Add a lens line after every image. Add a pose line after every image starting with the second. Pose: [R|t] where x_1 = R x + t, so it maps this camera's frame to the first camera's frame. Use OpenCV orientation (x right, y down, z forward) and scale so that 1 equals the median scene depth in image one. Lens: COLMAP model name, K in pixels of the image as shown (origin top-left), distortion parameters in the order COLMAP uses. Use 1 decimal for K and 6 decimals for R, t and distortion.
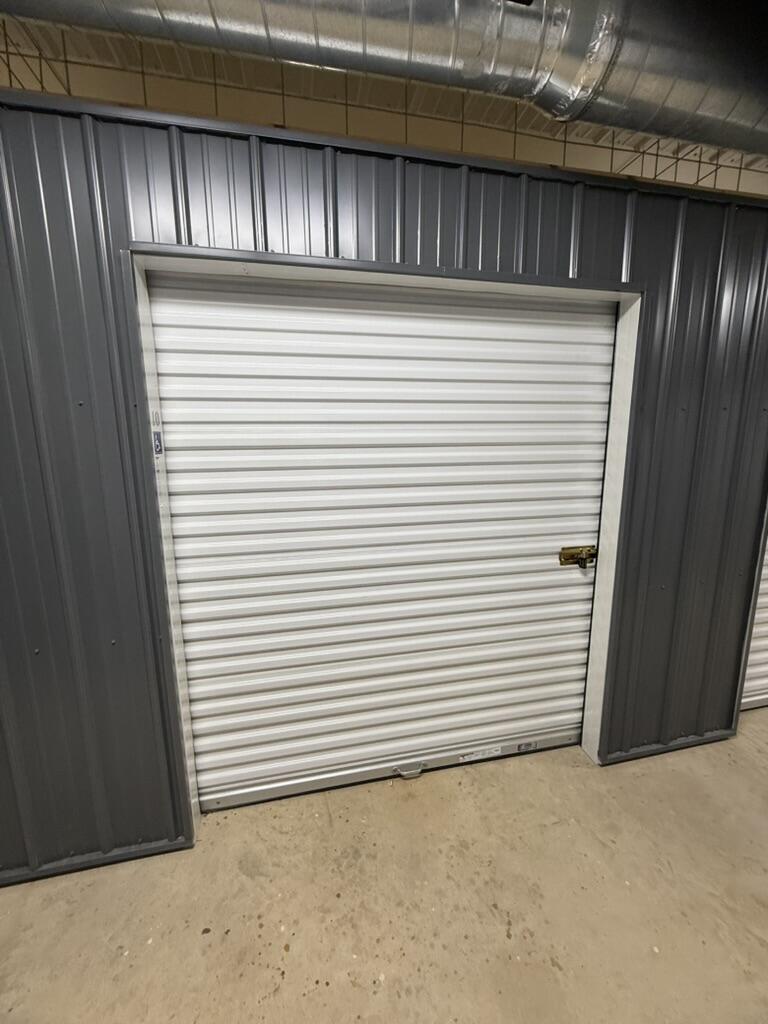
lens RADIAL K [[398.9, 0, 375.4], [0, 398.9, 517.2], [0, 0, 1]] dist [-0.000267, -0.000056]
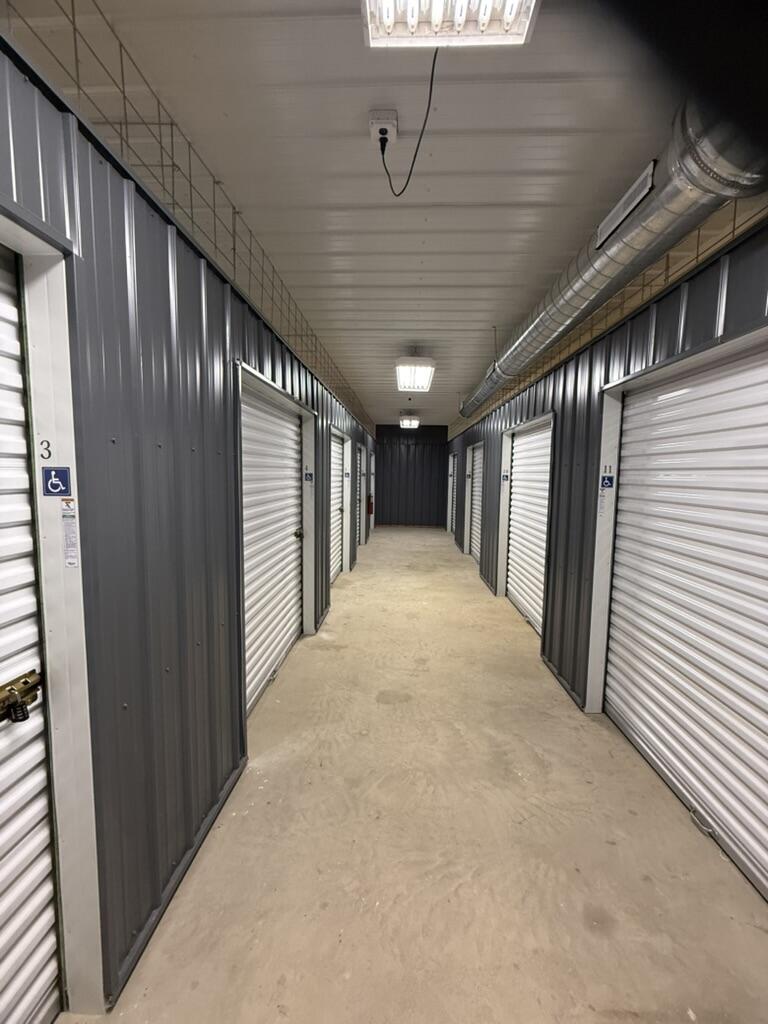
lens RADIAL K [[398.9, 0, 386.3], [0, 398.9, 510.5], [0, 0, 1]] dist [-0.000267, -0.000056]
pose [[-0.243809, 0.103840, -0.964248, 2.435039], [-0.167741, 0.974752, 0.147384, -0.184148], [0.955207, 0.197678, -0.220235, 0.593942]]
